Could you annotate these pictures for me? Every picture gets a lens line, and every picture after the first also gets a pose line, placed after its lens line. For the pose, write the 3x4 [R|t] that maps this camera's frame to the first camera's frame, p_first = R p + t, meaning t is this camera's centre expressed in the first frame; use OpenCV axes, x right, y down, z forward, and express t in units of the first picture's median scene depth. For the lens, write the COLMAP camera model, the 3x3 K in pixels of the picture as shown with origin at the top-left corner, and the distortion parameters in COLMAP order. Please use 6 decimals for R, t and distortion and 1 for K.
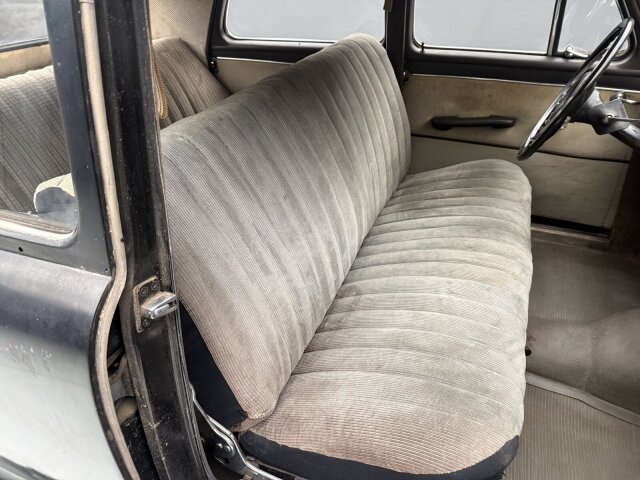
lens RADIAL K [[453.7, 0, 310.4], [0, 453.7, 237.5], [0, 0, 1]] dist [0.077089, -0.111922]
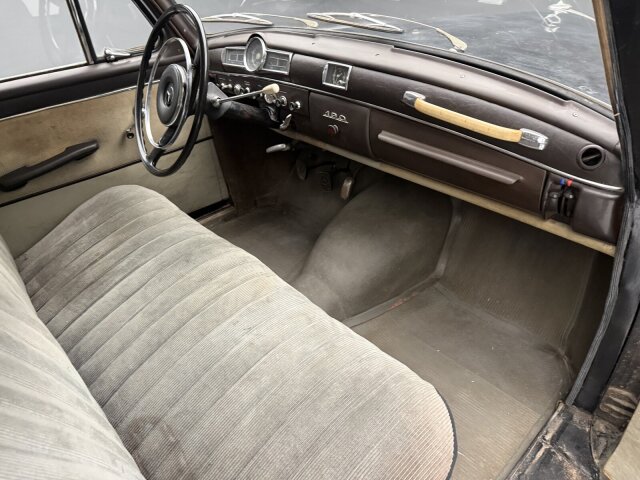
lens RADIAL K [[447.9, 0, 326.1], [0, 447.9, 243.2], [0, 0, 1]] dist [0.086255, -0.144275]
pose [[0.408462, -0.523105, 0.748011, -0.130428], [0.524345, 0.805256, 0.276812, -0.120697], [-0.747142, 0.279149, 0.603204, 0.228933]]
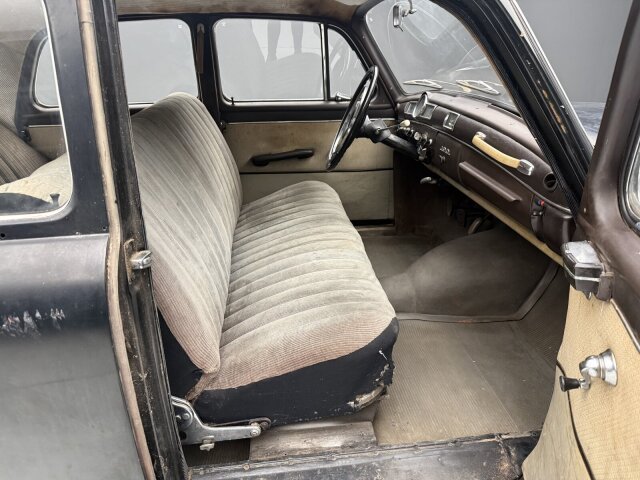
lens RADIAL K [[458.9, 0, 319.6], [0, 458.9, 242.1], [0, 0, 1]] dist [0.037282, -0.054197]
pose [[0.874499, -0.183673, 0.448905, -0.193058], [0.253908, 0.961936, -0.101045, 0.146344], [-0.413258, 0.202344, 0.887848, -0.130775]]
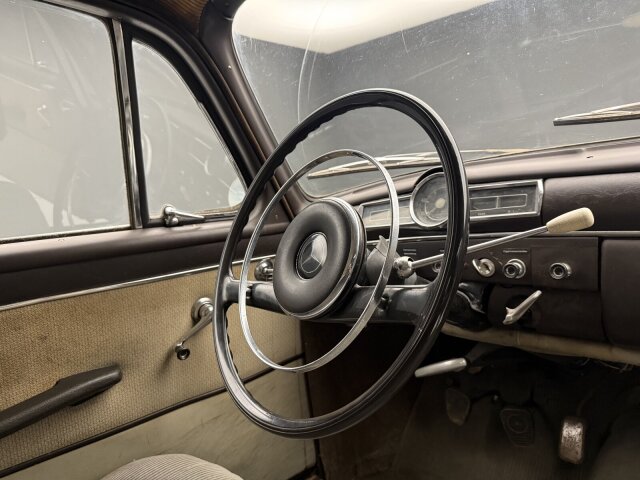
lens RADIAL K [[458.9, 0, 319.6], [0, 458.9, 242.1], [0, 0, 1]] dist [0.037282, -0.054197]
pose [[0.373491, -0.110020, 0.921086, 0.123683], [0.550477, 0.825498, -0.124611, -0.208444], [-0.746645, 0.553578, 0.368880, 0.669424]]
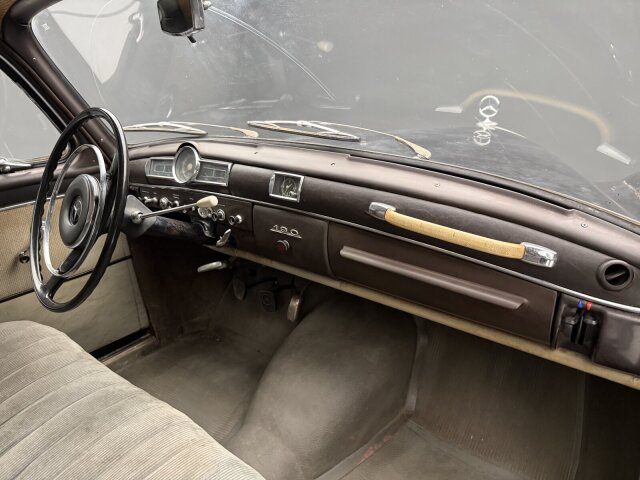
lens RADIAL K [[453.4, 0, 321.6], [0, 453.4, 242.7], [0, 0, 1]] dist [0.115191, -0.157216]
pose [[0.265351, -0.342243, 0.901365, -0.029709], [0.530035, 0.832717, 0.160142, -0.136518], [-0.805389, 0.435261, 0.402363, 0.314235]]
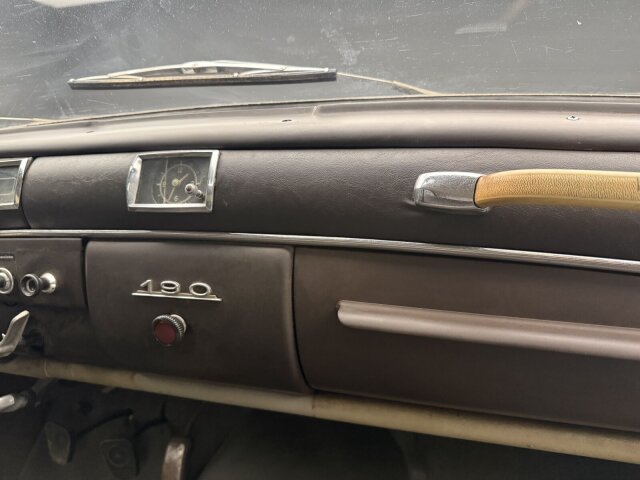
lens RADIAL K [[458.9, 0, 319.6], [0, 458.9, 242.1], [0, 0, 1]] dist [0.037282, -0.054197]
pose [[-0.069441, -0.138937, 0.987864, 0.265595], [0.557803, 0.815577, 0.153916, -0.092777], [-0.827063, 0.561721, 0.020866, 0.509882]]
